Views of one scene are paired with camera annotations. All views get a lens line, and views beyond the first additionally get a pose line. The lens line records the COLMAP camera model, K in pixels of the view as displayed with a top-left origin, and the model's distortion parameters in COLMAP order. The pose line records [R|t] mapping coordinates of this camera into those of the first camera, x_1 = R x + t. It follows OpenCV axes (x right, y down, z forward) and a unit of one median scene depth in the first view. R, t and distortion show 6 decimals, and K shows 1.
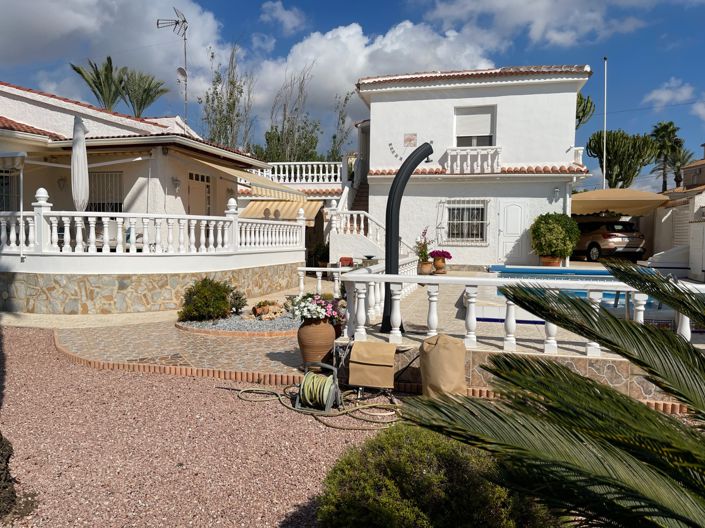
lens RADIAL K [[525.8, 0, 347.1], [0, 525.8, 266.0], [0, 0, 1]] dist [0.037200, -0.016172]
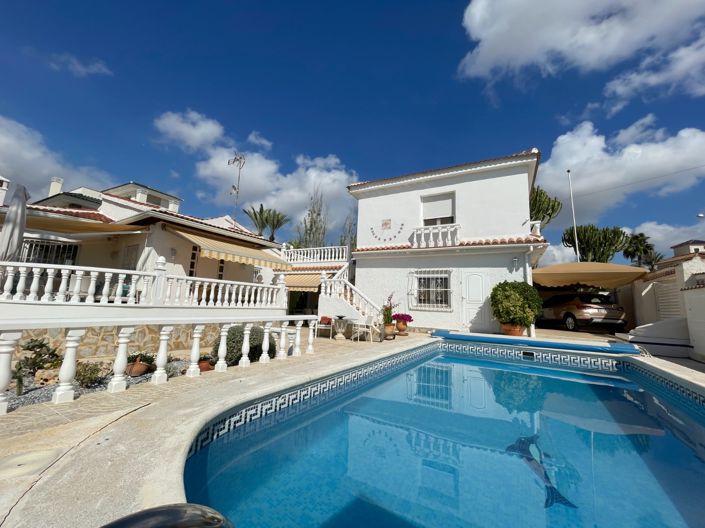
lens RADIAL K [[283.8, 0, 347.3], [0, 283.8, 263.3], [0, 0, 1]] dist [-0.005857, 0.002261]
pose [[0.962914, -0.008560, -0.269673, 0.220910], [-0.046853, 0.979006, -0.198372, -0.009126], [0.265710, 0.203650, 0.942298, 0.371475]]
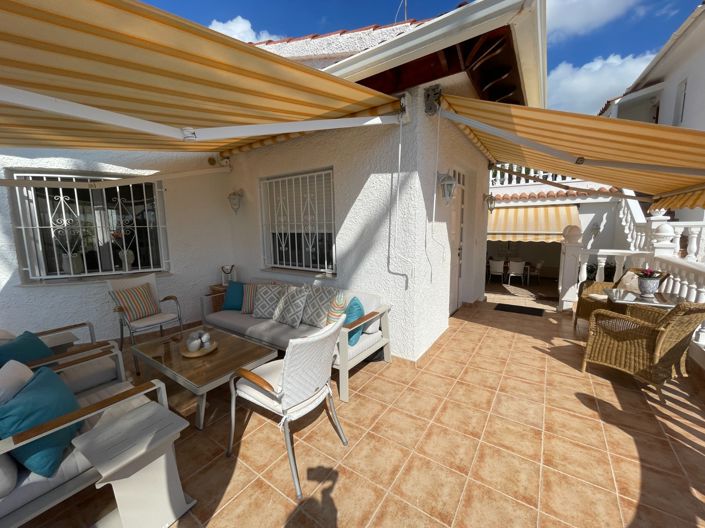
lens RADIAL K [[283.8, 0, 350.5], [0, 283.8, 262.0], [0, 0, 1]] dist [-0.005857, 0.002261]
pose [[0.950816, 0.012069, -0.309522, -0.260995], [0.010931, 0.997311, 0.072468, -0.089060], [0.309565, -0.072287, 0.948127, 0.600714]]
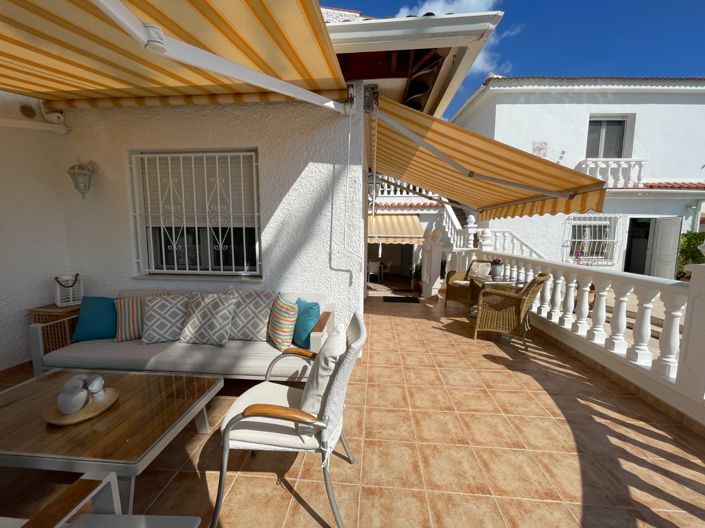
lens RADIAL K [[283.8, 0, 350.3], [0, 283.8, 262.4], [0, 0, 1]] dist [-0.005857, 0.002261]
pose [[0.976289, -0.029810, 0.214407, -0.318918], [0.017504, 0.998101, 0.059067, -0.083318], [-0.215761, -0.053914, 0.974957, 0.610958]]
